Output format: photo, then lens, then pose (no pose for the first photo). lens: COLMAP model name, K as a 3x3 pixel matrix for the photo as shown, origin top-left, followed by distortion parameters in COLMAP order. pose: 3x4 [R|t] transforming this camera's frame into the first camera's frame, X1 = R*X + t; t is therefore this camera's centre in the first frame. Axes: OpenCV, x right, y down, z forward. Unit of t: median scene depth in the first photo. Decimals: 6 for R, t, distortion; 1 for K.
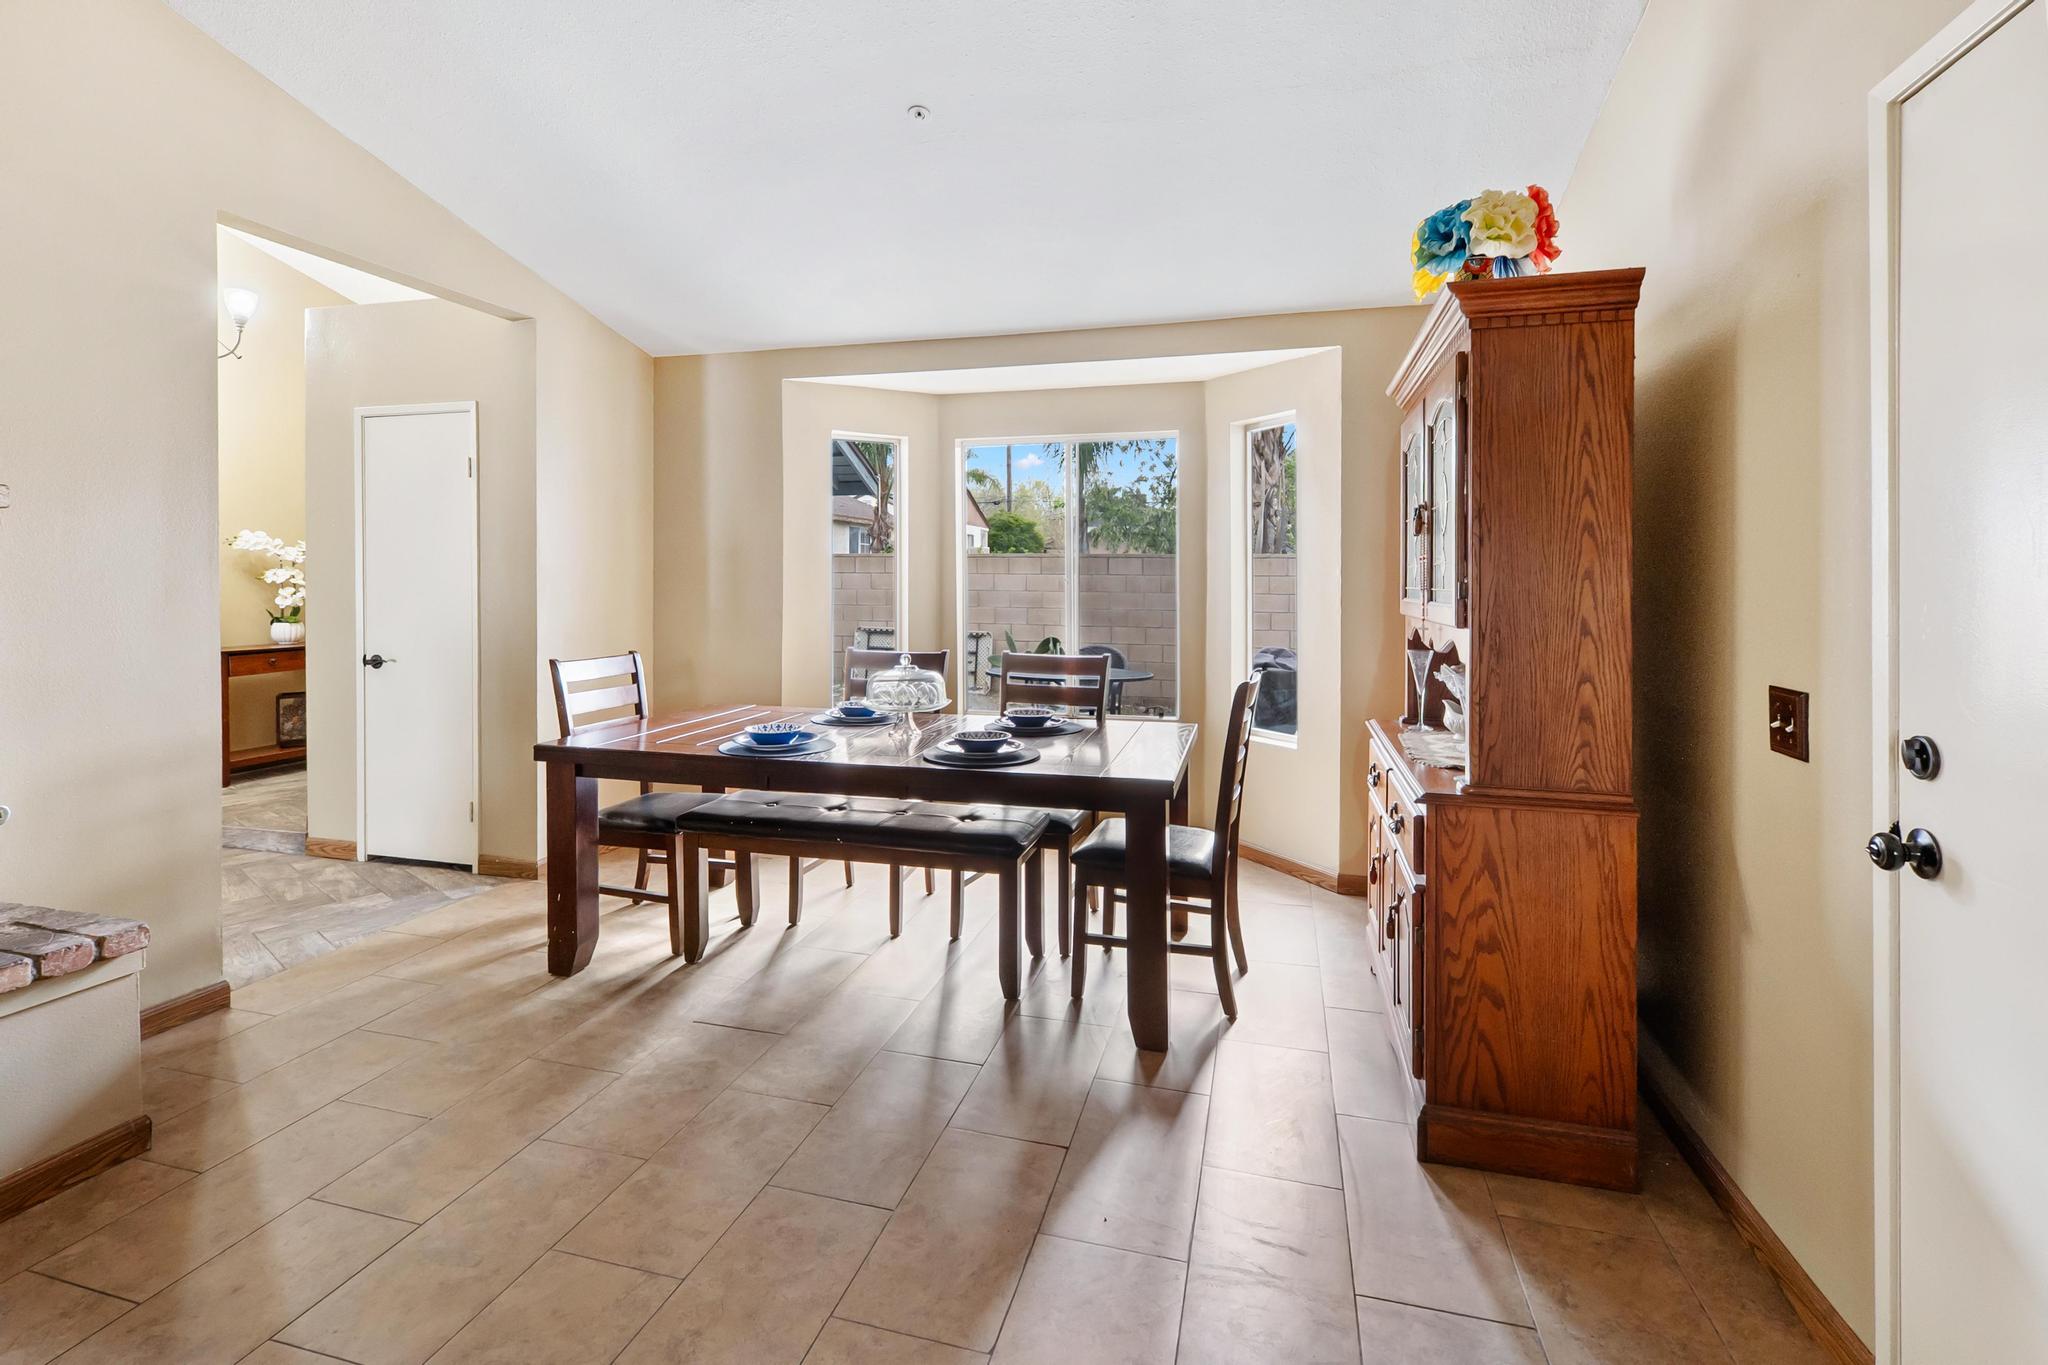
lens RADIAL K [[904.9, 0, 1020.7], [0, 904.9, 594.6], [0, 0, 1]] dist [0.004001, 0.000922]
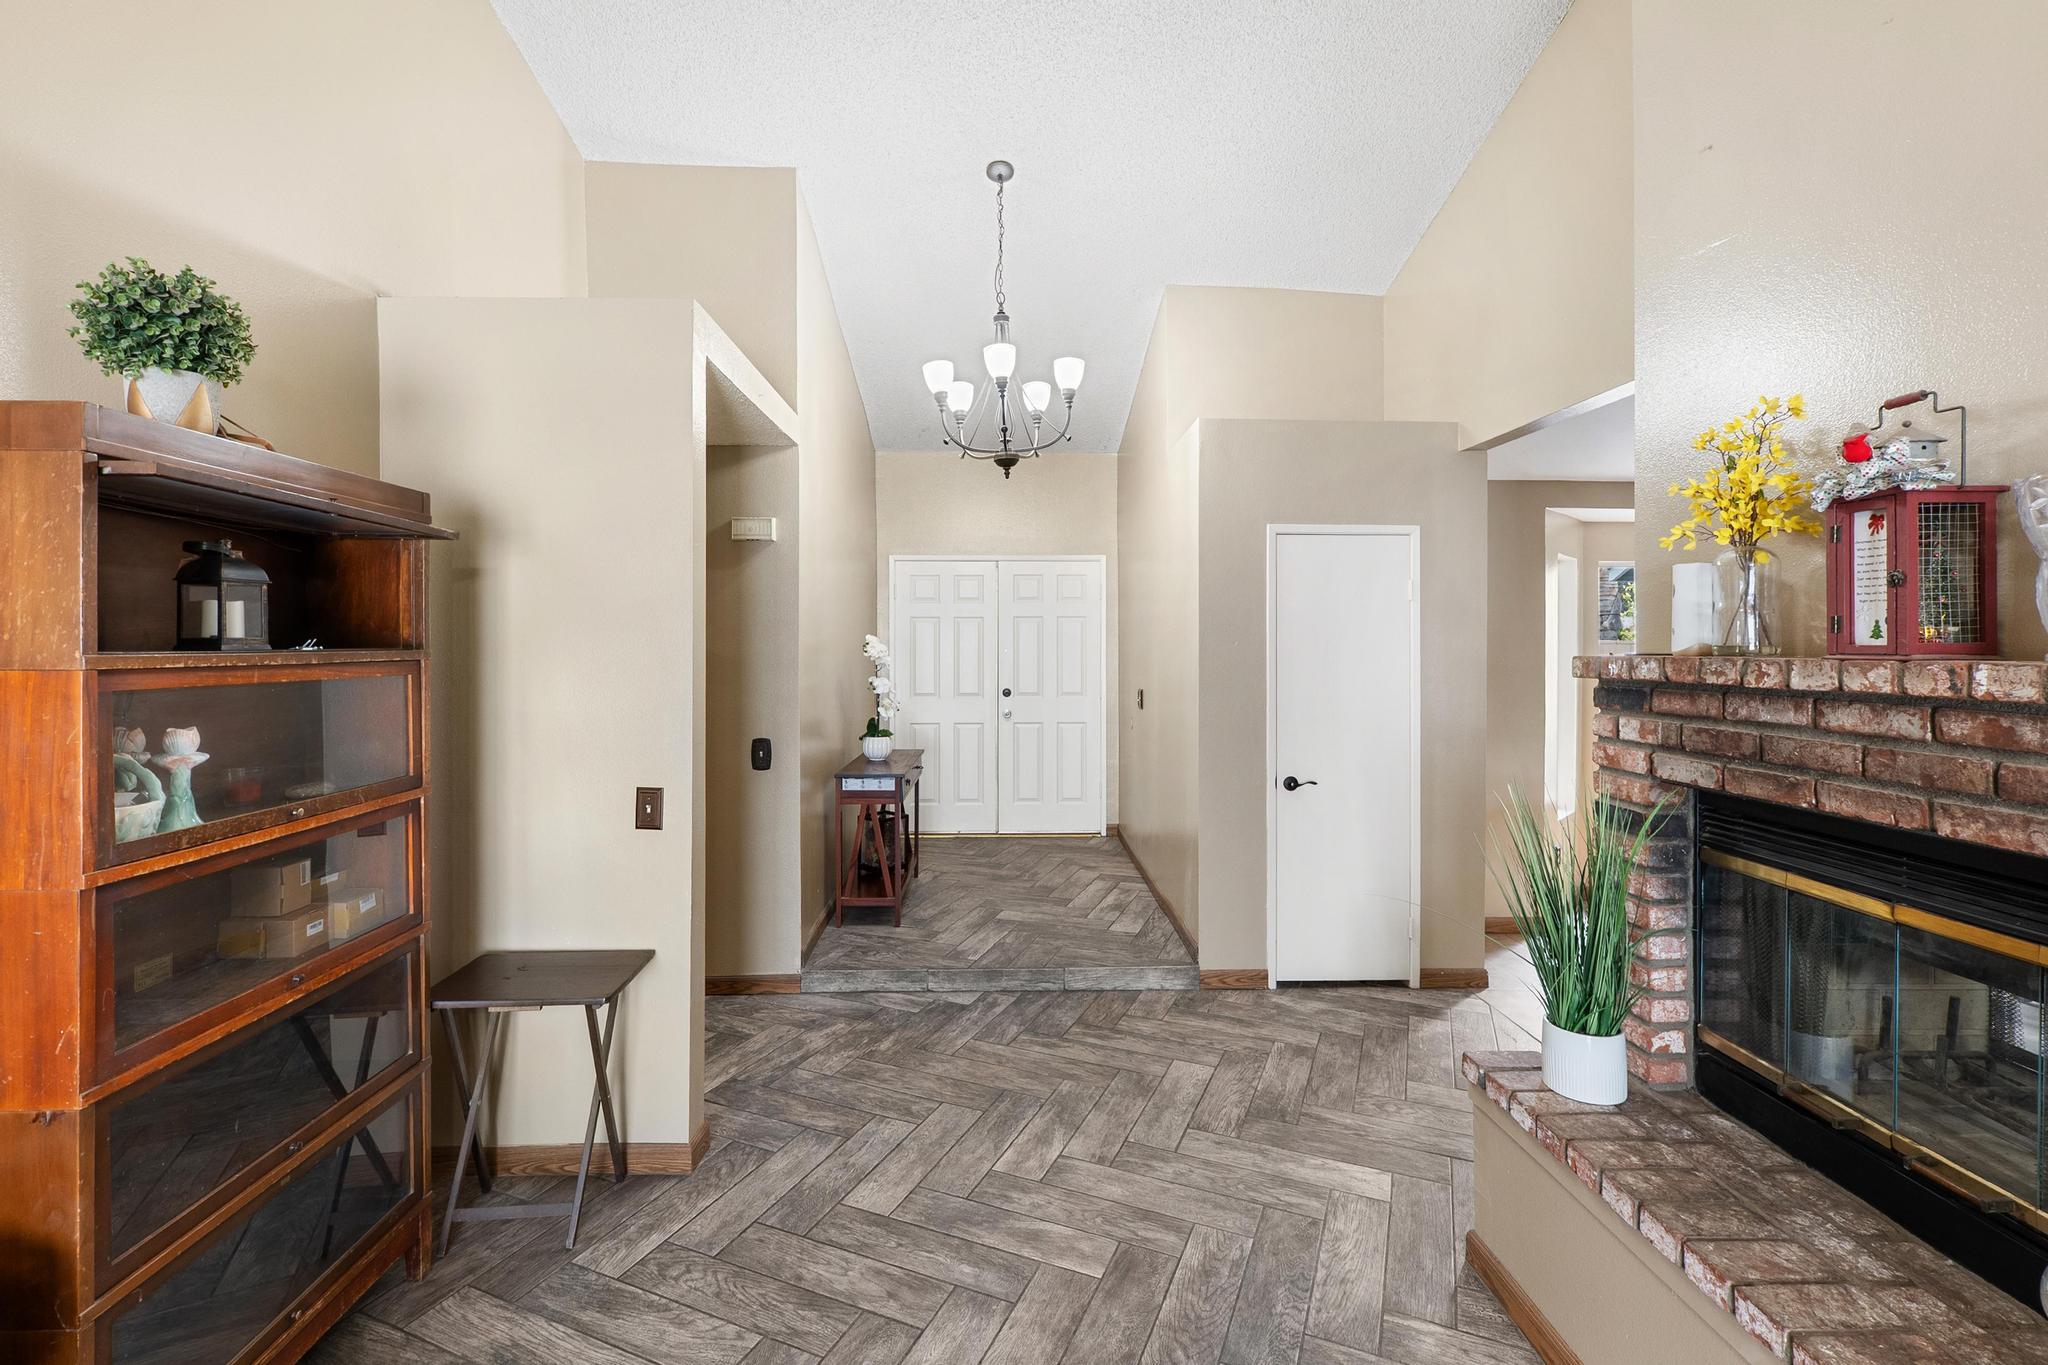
lens RADIAL K [[904.9, 0, 1031.8], [0, 904.9, 647.5], [0, 0, 1]] dist [0.004001, 0.000922]
pose [[0.956027, 0.002364, 0.293270, -1.685880], [0.000612, 0.999949, -0.010054, -0.084751], [-0.293279, 0.009791, 0.955977, 0.189485]]
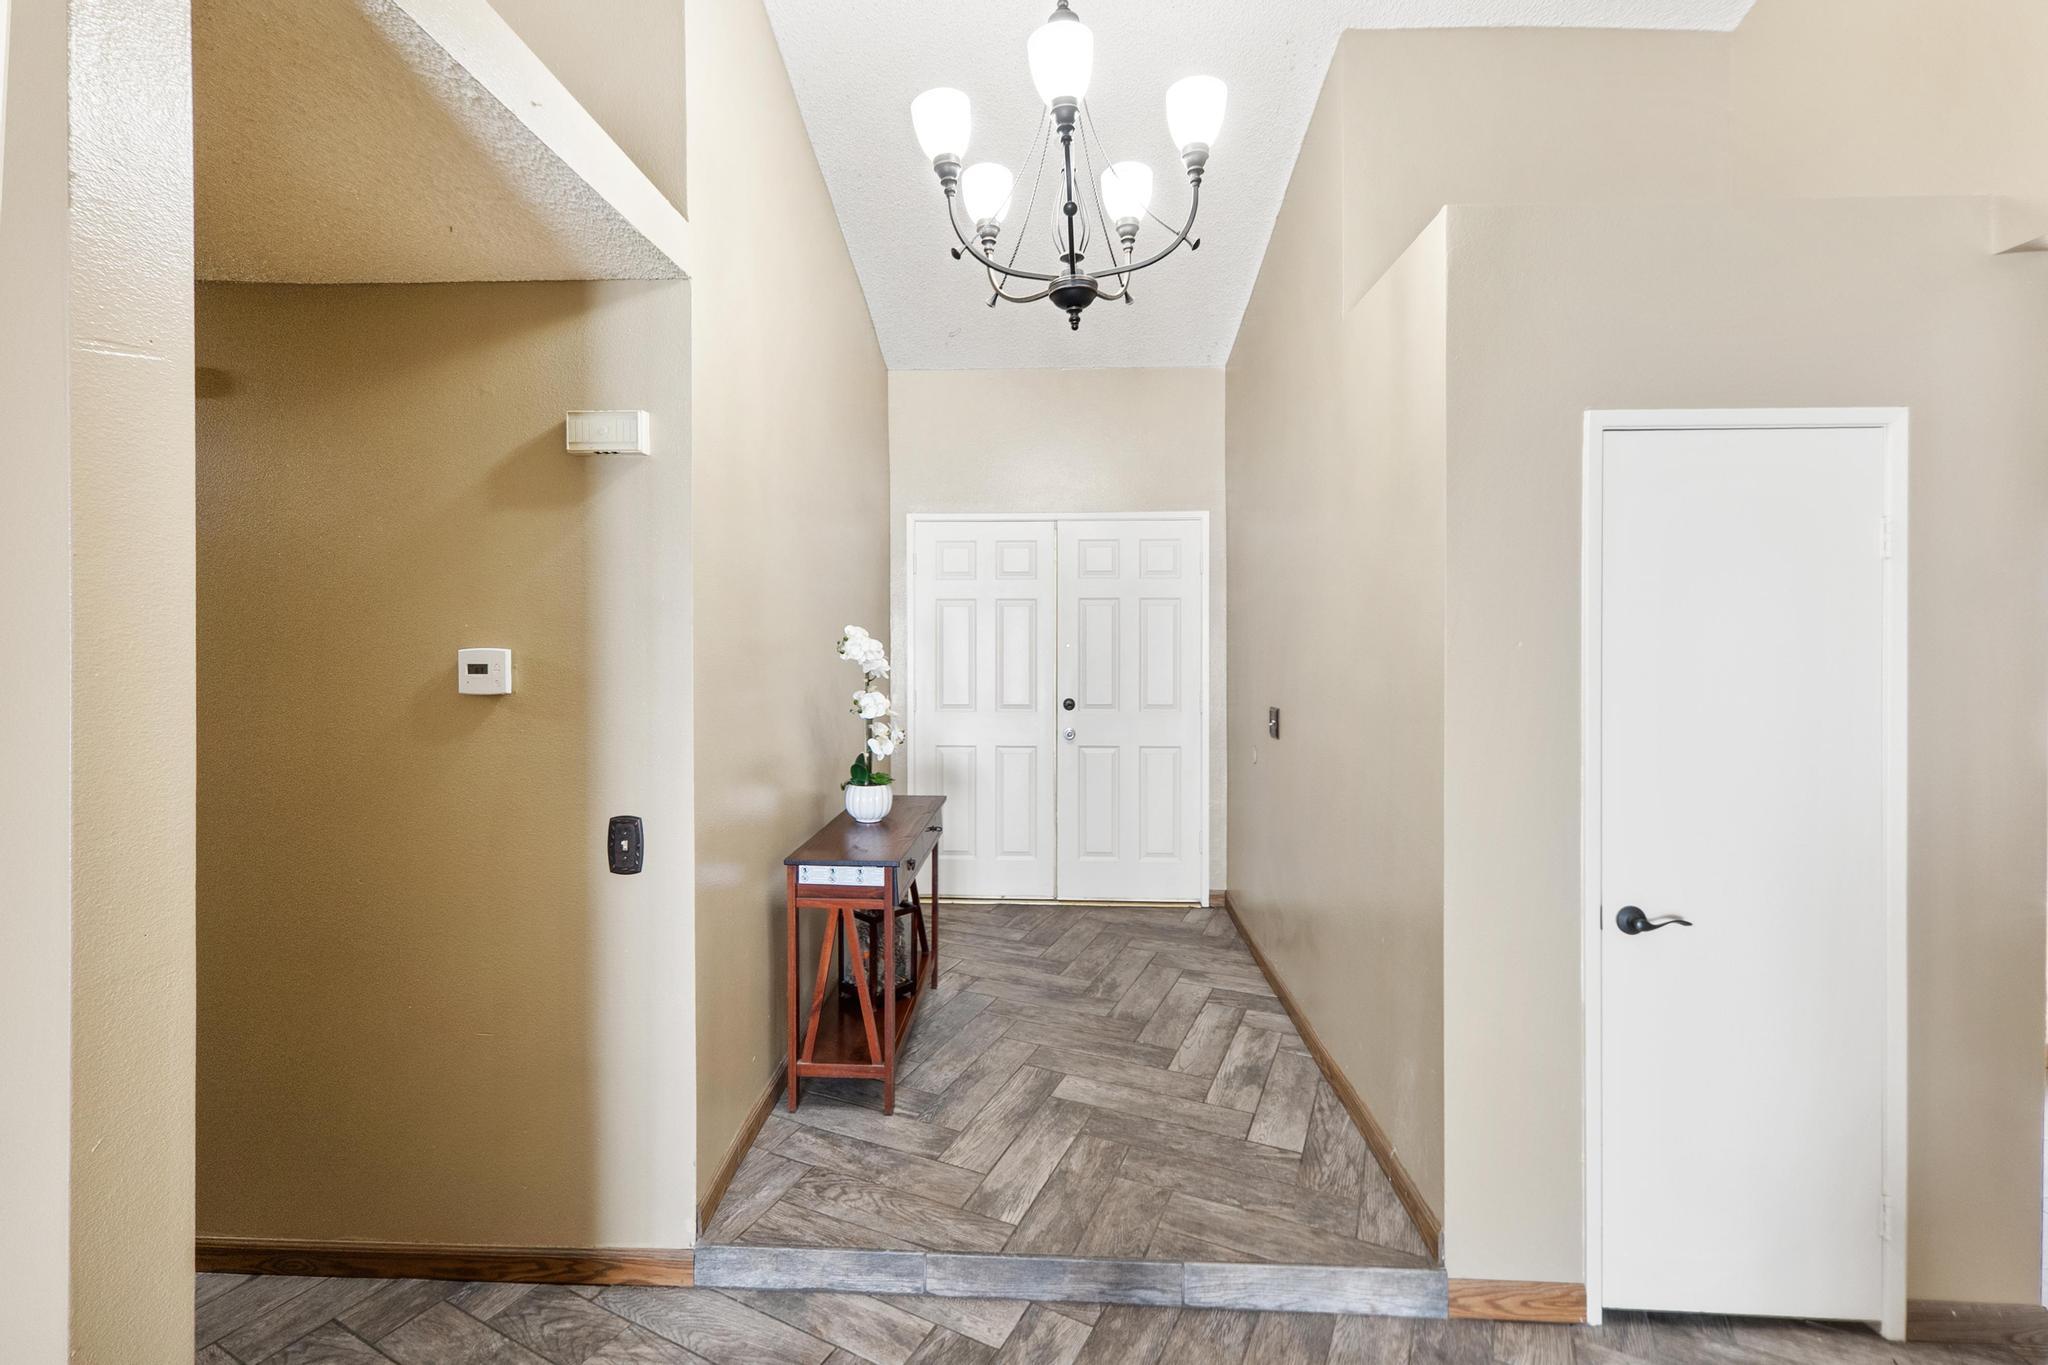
lens RADIAL K [[904.9, 0, 1015.7], [0, 904.9, 639.8], [0, 0, 1]] dist [0.004001, 0.000922]
pose [[0.977028, 0.002568, 0.213094, -1.529783], [-0.001798, 0.999991, -0.003803, -0.104120], [-0.213102, 0.003333, 0.977024, 0.776043]]
